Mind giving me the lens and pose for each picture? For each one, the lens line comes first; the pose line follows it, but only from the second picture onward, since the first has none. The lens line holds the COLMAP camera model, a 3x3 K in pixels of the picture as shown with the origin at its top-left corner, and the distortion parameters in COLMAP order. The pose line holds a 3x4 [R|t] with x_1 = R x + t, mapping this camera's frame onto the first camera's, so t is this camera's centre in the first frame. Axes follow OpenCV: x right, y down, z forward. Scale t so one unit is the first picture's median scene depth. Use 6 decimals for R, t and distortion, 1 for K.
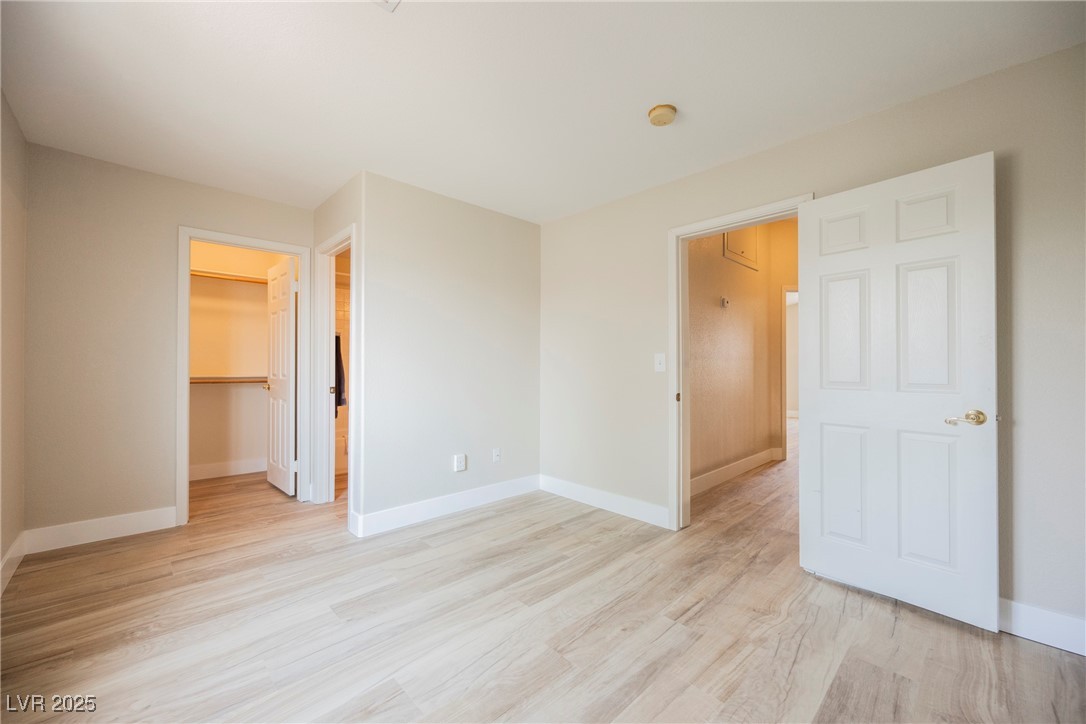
lens RADIAL K [[427.2, 0, 542.3], [0, 427.2, 363.9], [0, 0, 1]] dist [-0.000465, -0.000031]
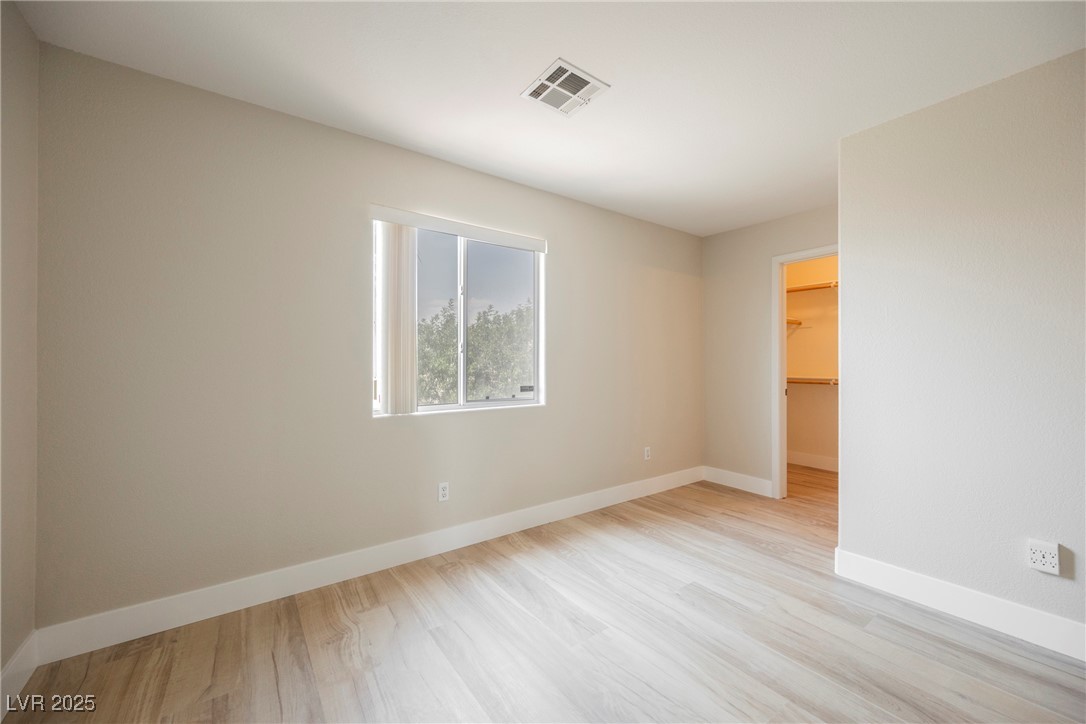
lens RADIAL K [[427.2, 0, 542.8], [0, 427.2, 362.0], [0, 0, 1]] dist [-0.000465, -0.000031]
pose [[-0.138199, -0.004653, -0.990394, 0.541601], [0.004625, 0.999975, -0.005343, -0.010975], [0.990394, -0.005319, -0.138174, 0.599208]]
